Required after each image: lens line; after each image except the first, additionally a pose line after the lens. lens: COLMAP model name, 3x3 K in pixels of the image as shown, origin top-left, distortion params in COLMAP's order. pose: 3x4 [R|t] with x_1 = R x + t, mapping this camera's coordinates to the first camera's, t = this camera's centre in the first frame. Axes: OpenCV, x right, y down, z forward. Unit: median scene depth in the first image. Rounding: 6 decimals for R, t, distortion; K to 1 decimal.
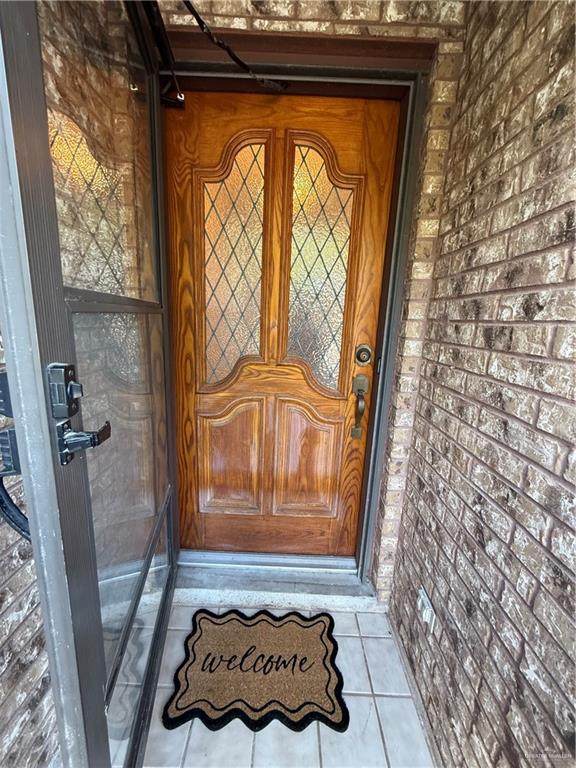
lens RADIAL K [[307.6, 0, 288.0], [0, 307.6, 384.0], [0, 0, 1]] dist [0.000461, 0.000379]
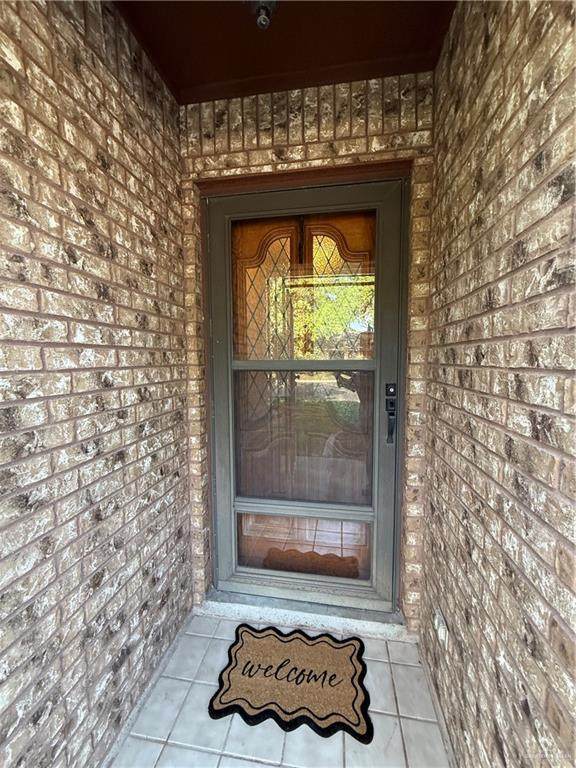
lens RADIAL K [[307.6, 0, 288.0], [0, 307.6, 384.0], [0, 0, 1]] dist [0.000461, 0.000379]
pose [[0.986806, -0.037599, -0.157478, 0.119829], [0.016900, 0.991268, -0.130775, 0.017475], [0.161020, 0.126389, 0.978825, -0.250640]]
